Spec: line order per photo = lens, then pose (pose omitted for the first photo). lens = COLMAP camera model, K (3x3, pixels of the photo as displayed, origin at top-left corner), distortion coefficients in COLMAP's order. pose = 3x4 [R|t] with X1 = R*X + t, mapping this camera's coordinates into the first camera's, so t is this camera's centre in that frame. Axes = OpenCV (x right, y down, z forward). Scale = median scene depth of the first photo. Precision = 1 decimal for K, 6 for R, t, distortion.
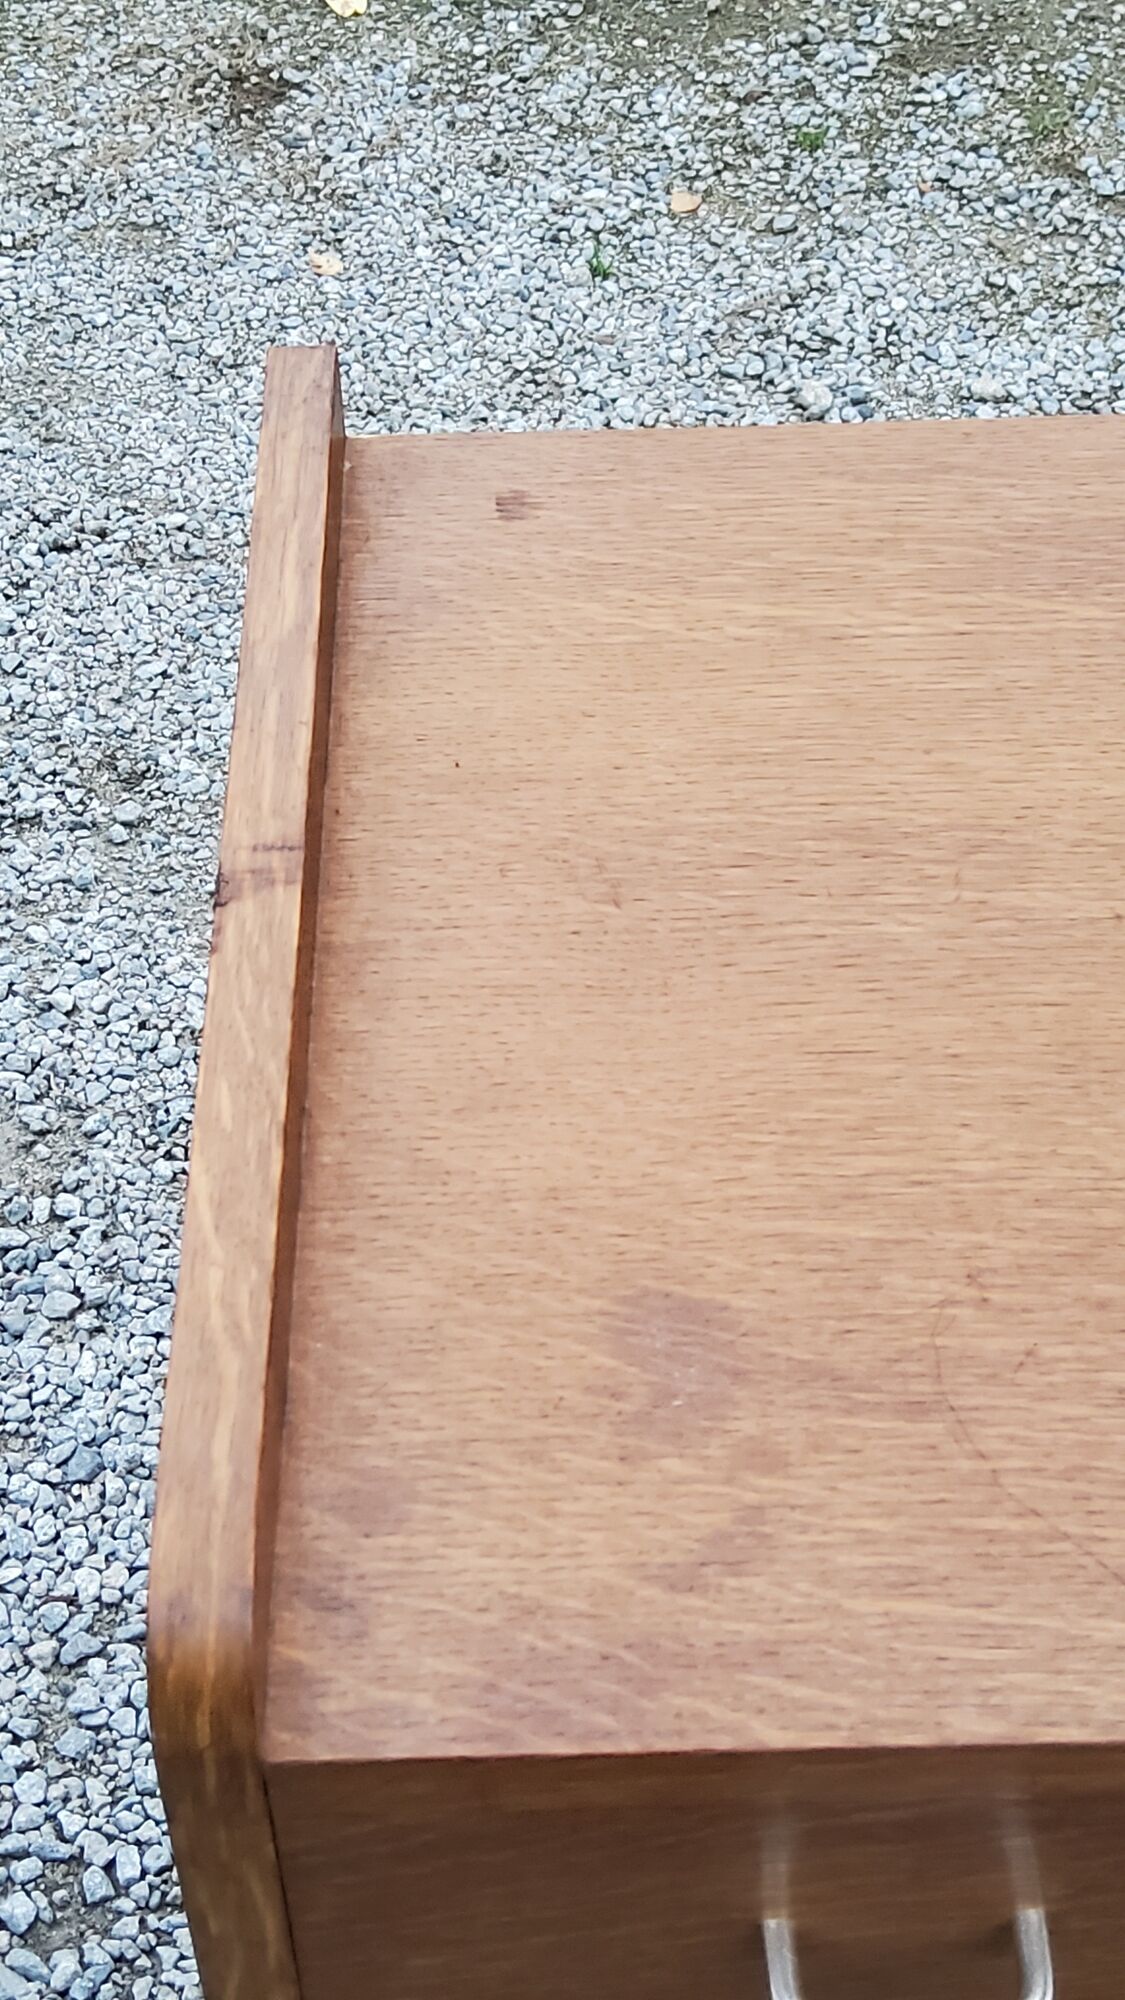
lens RADIAL K [[2972.6, 0, 579.2], [0, 2972.6, 985.5], [0, 0, 1]] dist [0.192915, -0.571172]
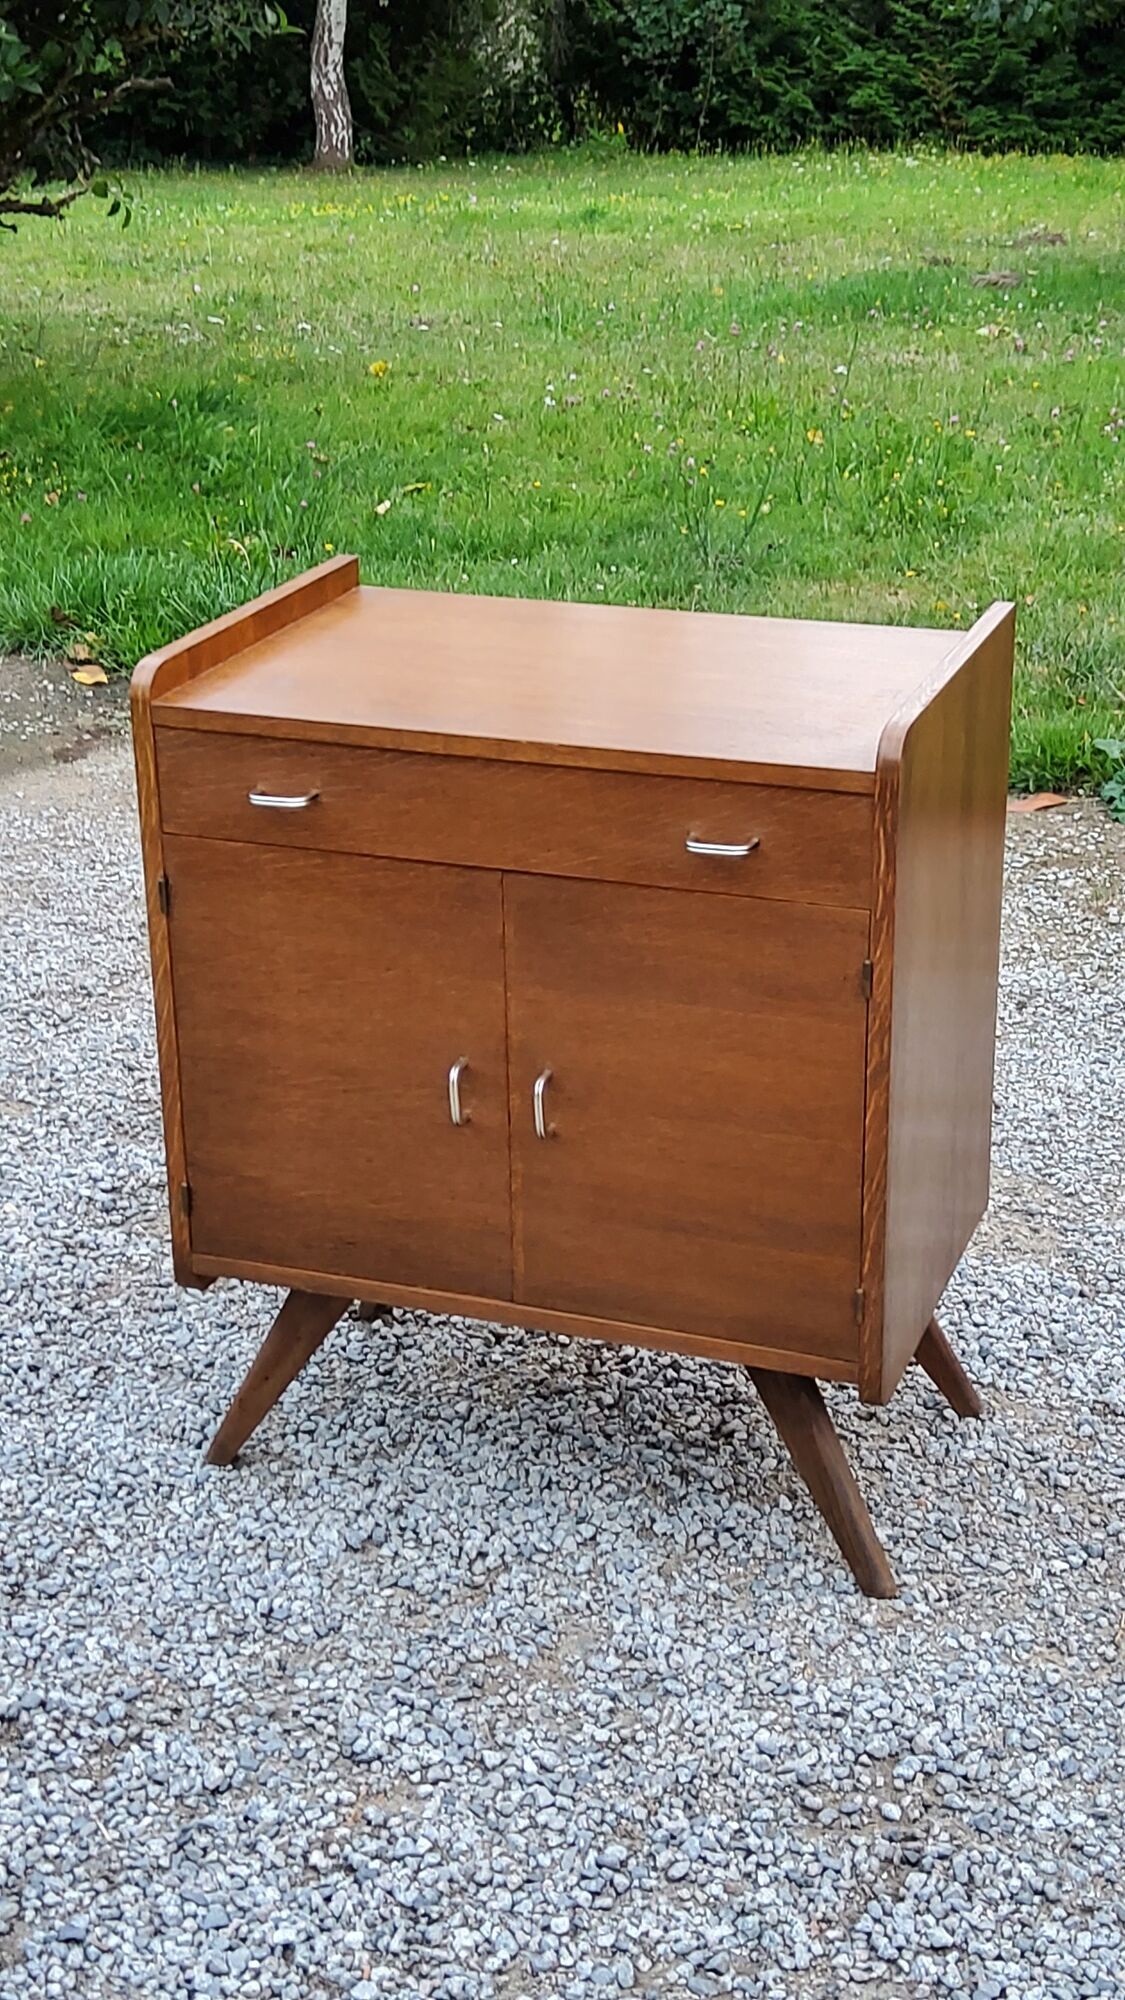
lens RADIAL K [[2752.3, 0, 582.9], [0, 2752.3, 969.7], [0, 0, 1]] dist [0.177749, -0.481322]
pose [[0.941251, 0.131391, -0.311100, 0.387537], [-0.241370, 0.906035, -0.347621, 0.399786], [0.236193, 0.402289, 0.884521, -0.498472]]
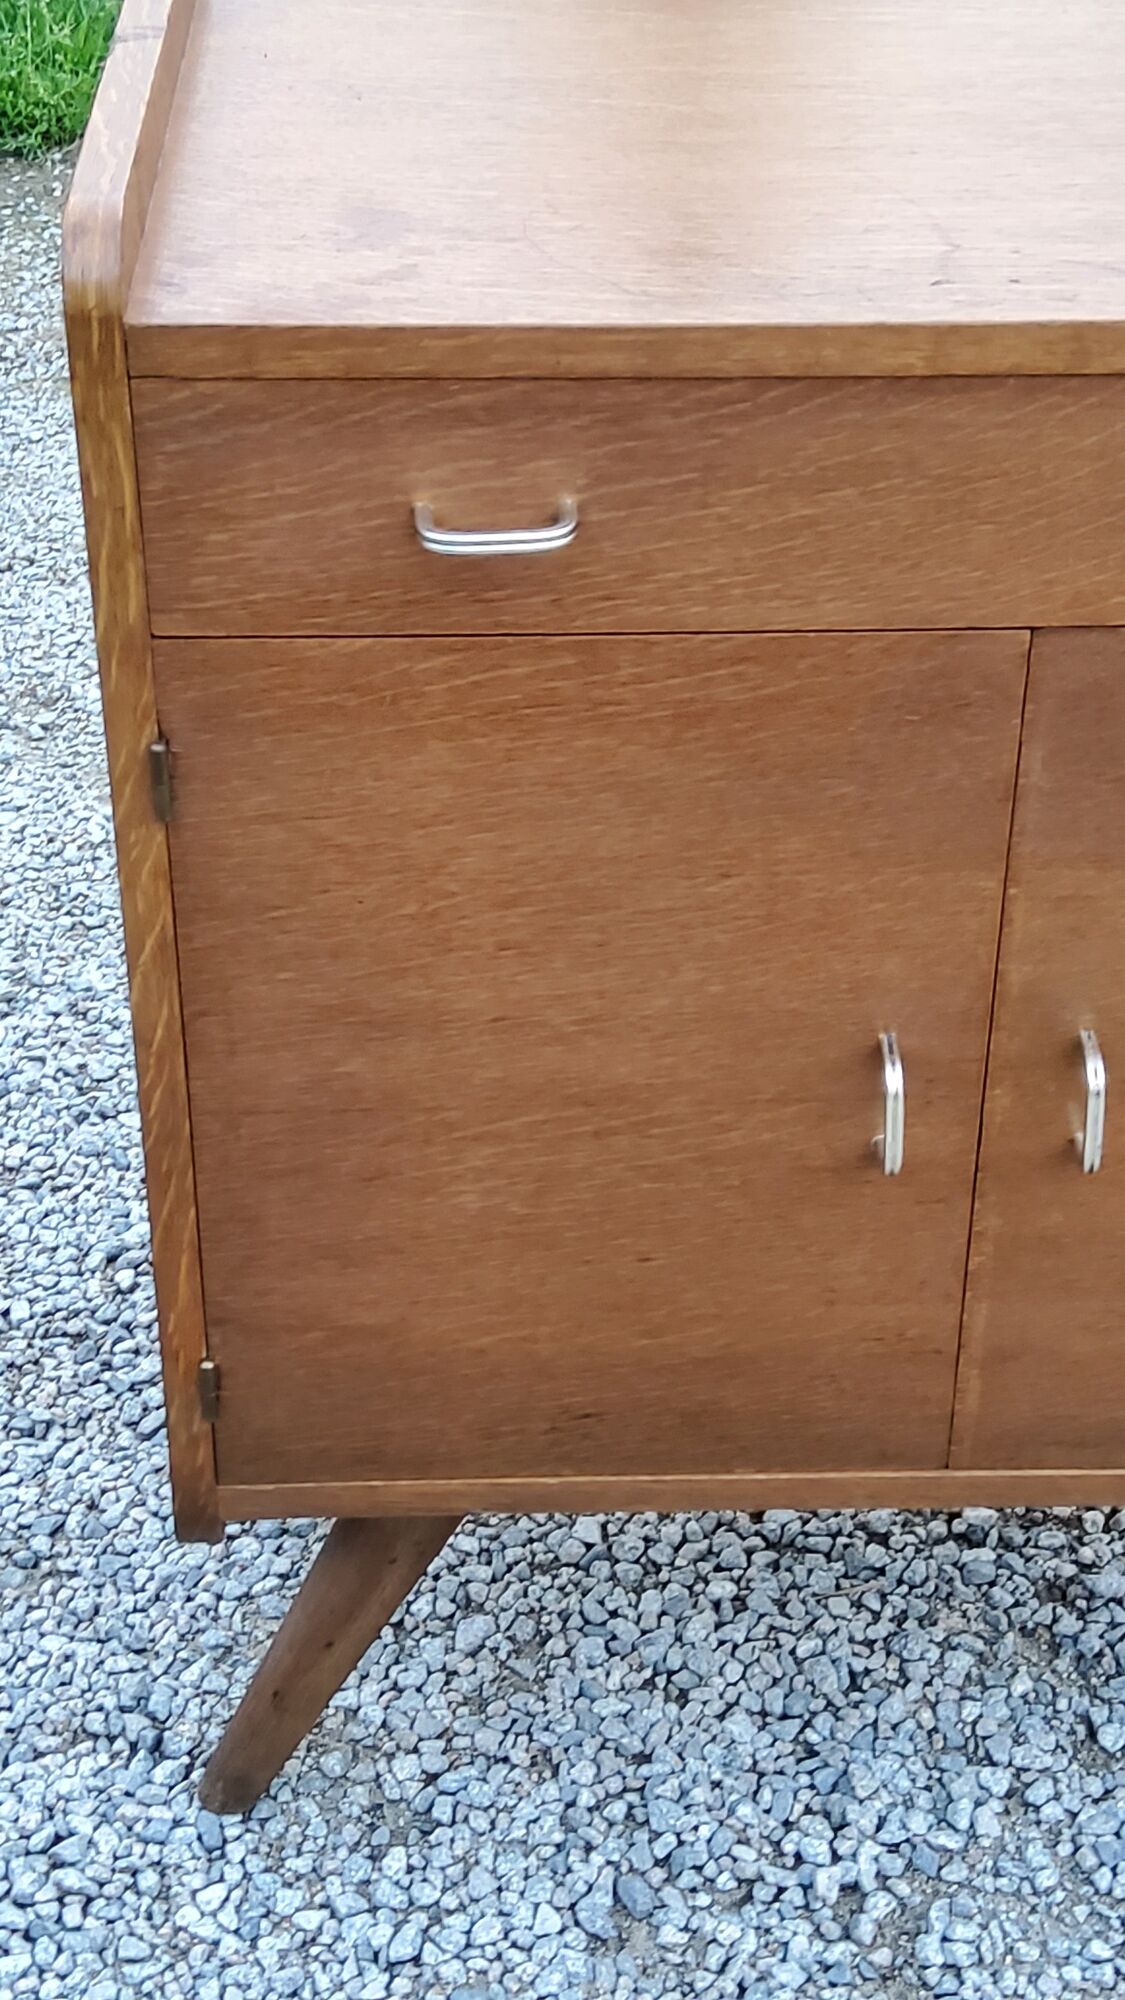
lens RADIAL K [[2965.6, 0, 585.1], [0, 2965.6, 982.8], [0, 0, 1]] dist [0.191824, -0.554200]
pose [[0.999346, 0.014852, 0.032955, 0.023681], [-0.008660, 0.983516, -0.180614, 0.200120], [-0.035095, 0.180210, 0.983002, -0.143564]]
